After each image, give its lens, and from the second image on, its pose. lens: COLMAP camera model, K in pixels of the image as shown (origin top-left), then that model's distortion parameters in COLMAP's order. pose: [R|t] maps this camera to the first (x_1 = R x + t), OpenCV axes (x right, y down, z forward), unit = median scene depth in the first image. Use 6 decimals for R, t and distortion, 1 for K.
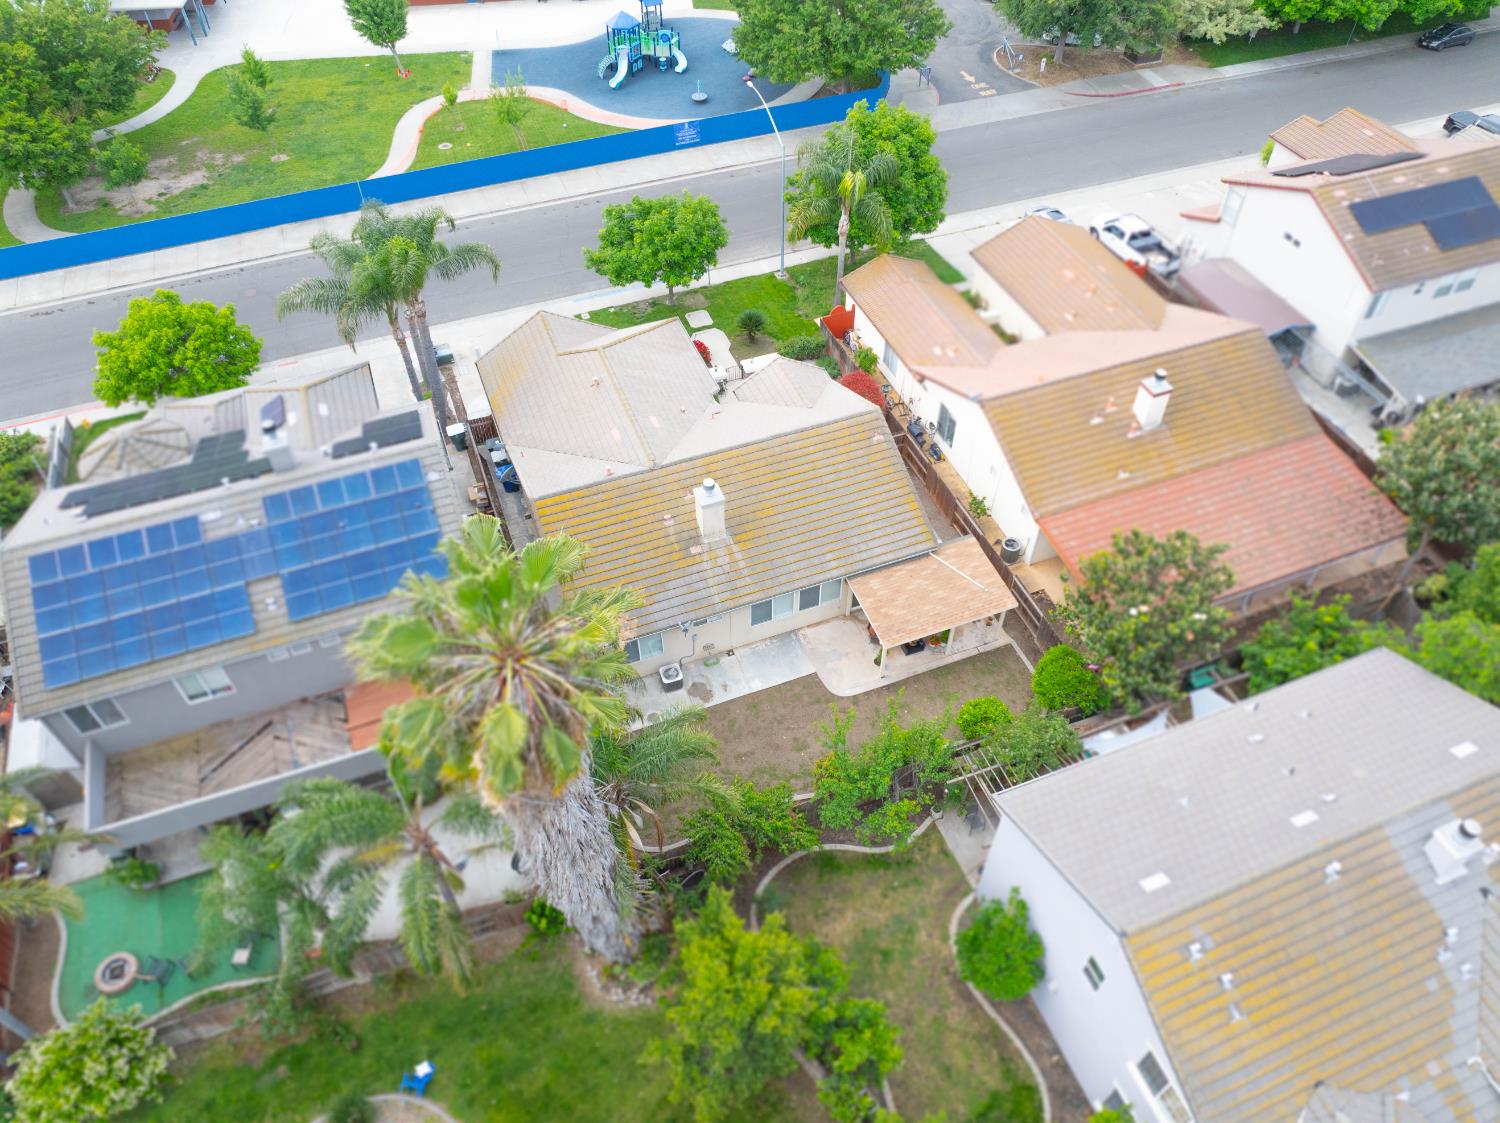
lens RADIAL K [[1057.1, 0, 756.0], [0, 1057.1, 560.6], [0, 0, 1]] dist [-0.060777, 0.031407]
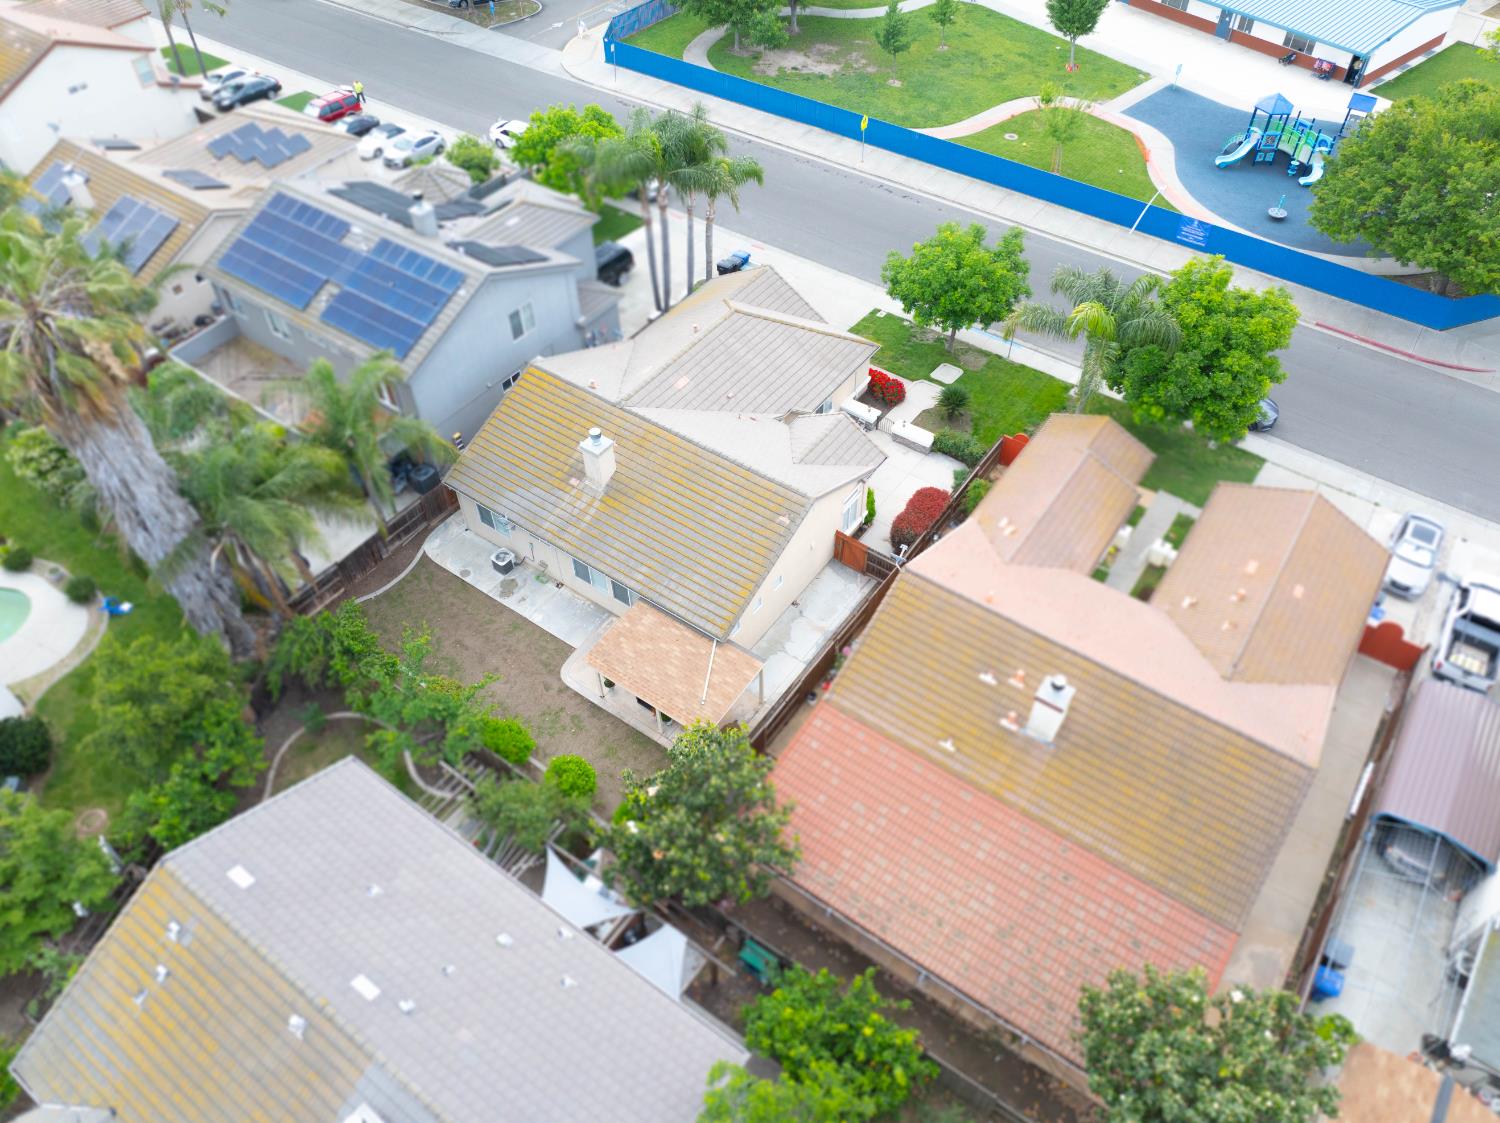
lens RADIAL K [[1057.1, 0, 756.0], [0, 1057.1, 560.6], [0, 0, 1]] dist [-0.060777, 0.031407]
pose [[0.552046, 0.618638, -0.559046, 0.457534], [-0.614845, 0.754903, 0.228226, -0.203570], [0.563215, 0.217735, 0.797108, 0.184113]]
